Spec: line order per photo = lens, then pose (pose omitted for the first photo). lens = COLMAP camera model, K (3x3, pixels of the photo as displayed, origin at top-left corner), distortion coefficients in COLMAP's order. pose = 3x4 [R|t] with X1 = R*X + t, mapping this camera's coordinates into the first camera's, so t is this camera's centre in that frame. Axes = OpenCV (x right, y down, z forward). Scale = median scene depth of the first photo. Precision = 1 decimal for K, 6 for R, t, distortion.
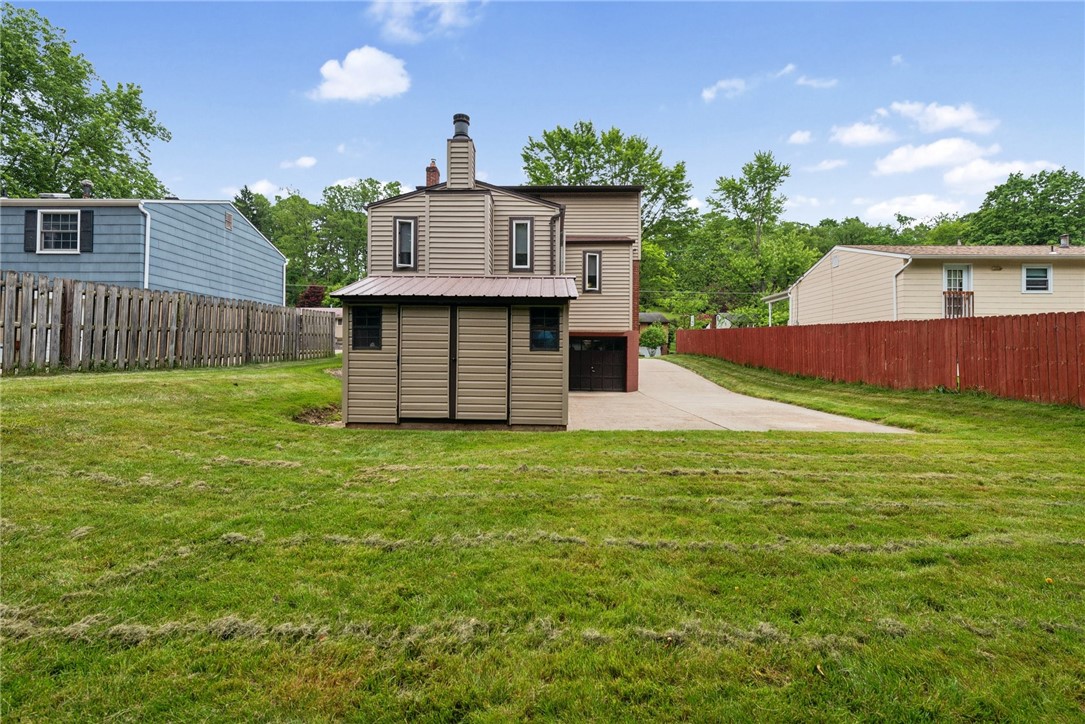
lens RADIAL K [[463.0, 0, 545.6], [0, 463.0, 366.1], [0, 0, 1]] dist [0.012040, 0.000360]
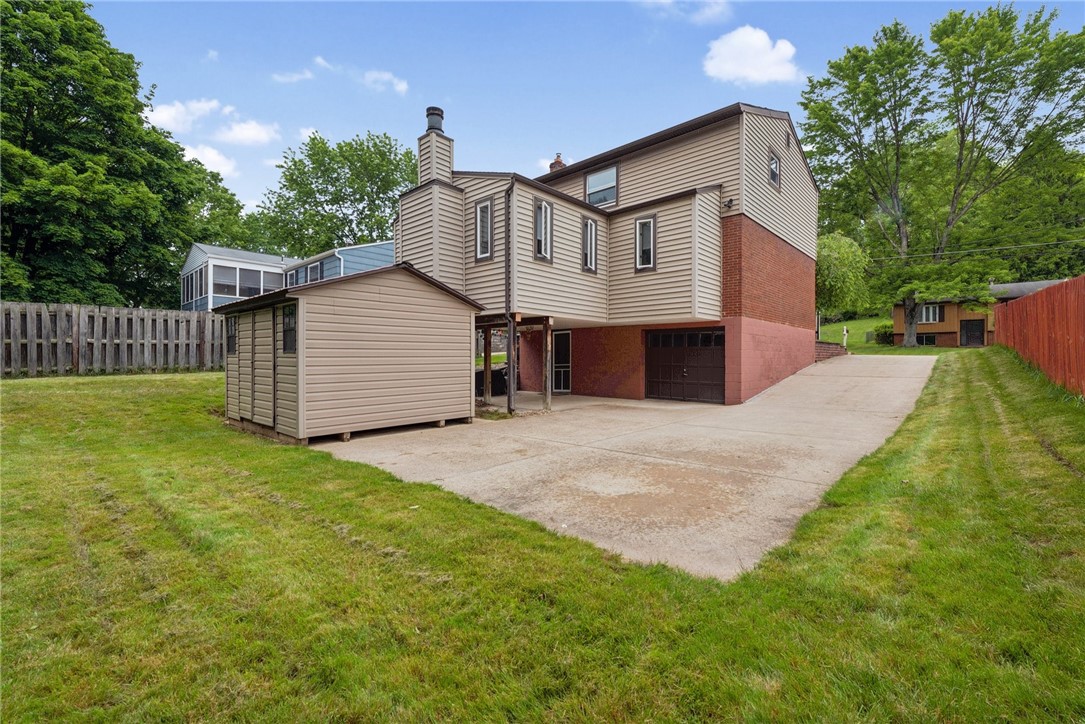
lens RADIAL K [[463.0, 0, 544.9], [0, 463.0, 356.8], [0, 0, 1]] dist [0.012040, 0.000360]
pose [[0.762499, -0.007097, -0.646951, 0.465373], [0.001335, 0.999955, -0.009396, -0.012095], [0.646988, 0.006301, 0.762474, 0.317226]]
